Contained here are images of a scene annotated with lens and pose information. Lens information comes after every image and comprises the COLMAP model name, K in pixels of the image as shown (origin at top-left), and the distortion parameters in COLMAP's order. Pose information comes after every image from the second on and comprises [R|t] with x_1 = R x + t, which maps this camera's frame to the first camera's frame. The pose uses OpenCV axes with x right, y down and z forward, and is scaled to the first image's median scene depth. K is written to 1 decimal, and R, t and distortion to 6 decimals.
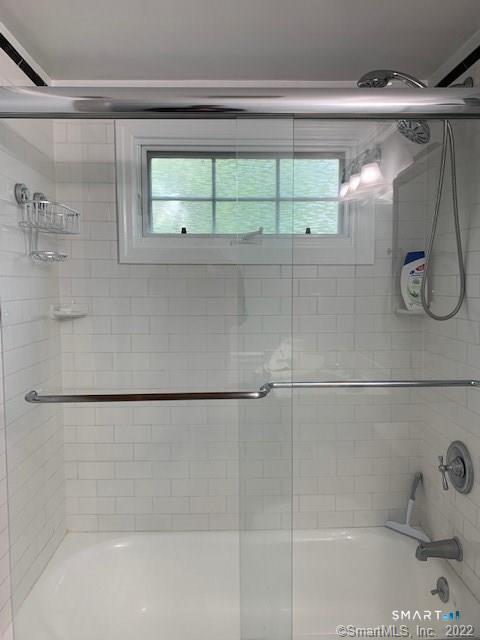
lens RADIAL K [[489.2, 0, 238.6], [0, 489.2, 320.2], [0, 0, 1]] dist [0.045829, -0.052753]
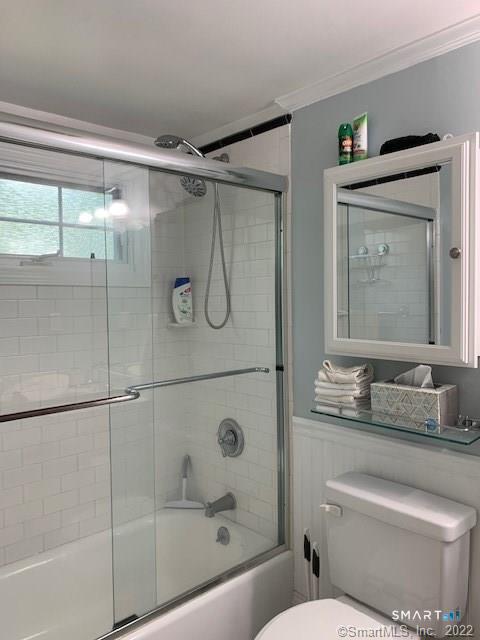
lens RADIAL K [[489.2, 0, 240.5], [0, 489.2, 320.3], [0, 0, 1]] dist [0.045829, -0.052753]
pose [[0.739384, -0.038603, 0.672176, -0.401749], [0.069385, 0.997408, -0.019042, 0.005173], [-0.669699, 0.060718, 0.740146, -0.025332]]
